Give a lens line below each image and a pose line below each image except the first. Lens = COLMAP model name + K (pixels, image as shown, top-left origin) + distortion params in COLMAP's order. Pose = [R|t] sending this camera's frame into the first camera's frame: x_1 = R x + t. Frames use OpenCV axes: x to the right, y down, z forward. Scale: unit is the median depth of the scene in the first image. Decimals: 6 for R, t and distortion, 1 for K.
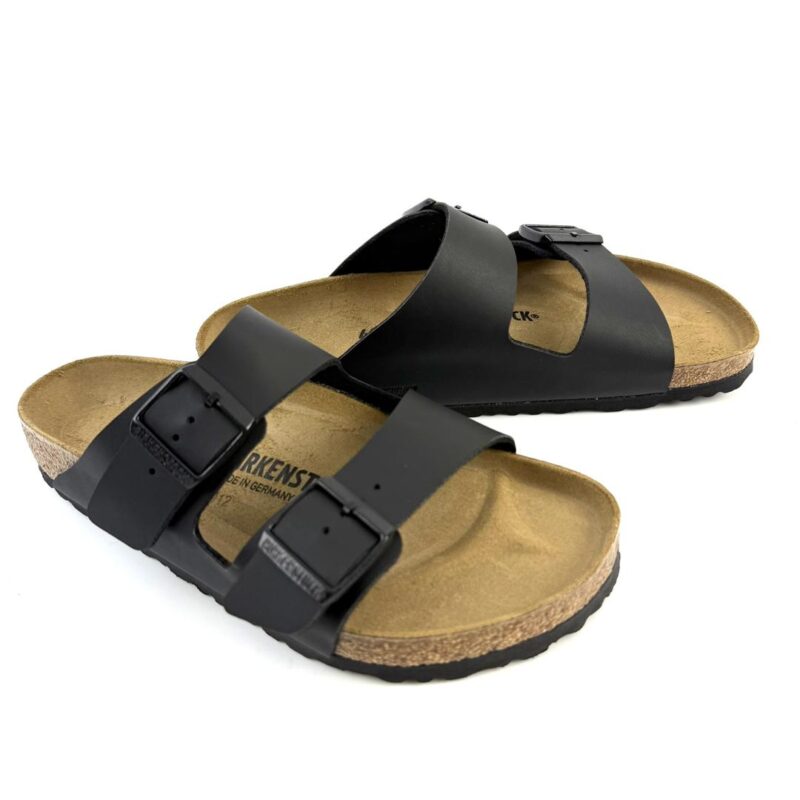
lens RADIAL K [[639.9, 0, 400.0], [0, 639.9, 400.0], [0, 0, 1]] dist [0.062525, -0.004165]
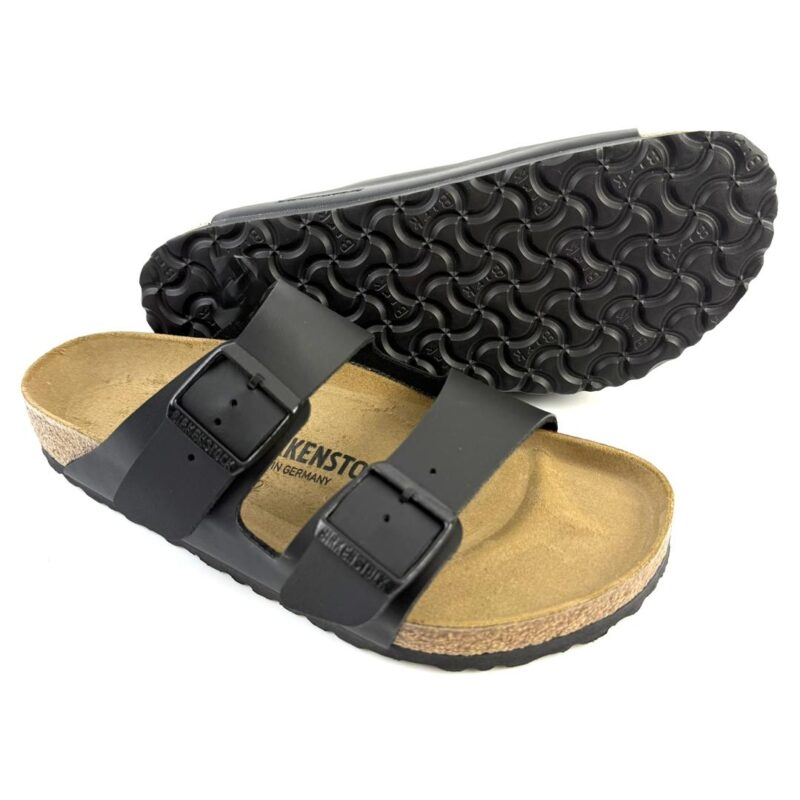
lens RADIAL K [[639.9, 0, 400.0], [0, 639.9, 400.0], [0, 0, 1]] dist [0.062525, -0.004165]
pose [[0.998191, -0.009942, 0.059294, -0.133434], [0.007315, 0.998989, 0.044349, -0.012394], [-0.059675, -0.043835, 0.997255, 0.052321]]
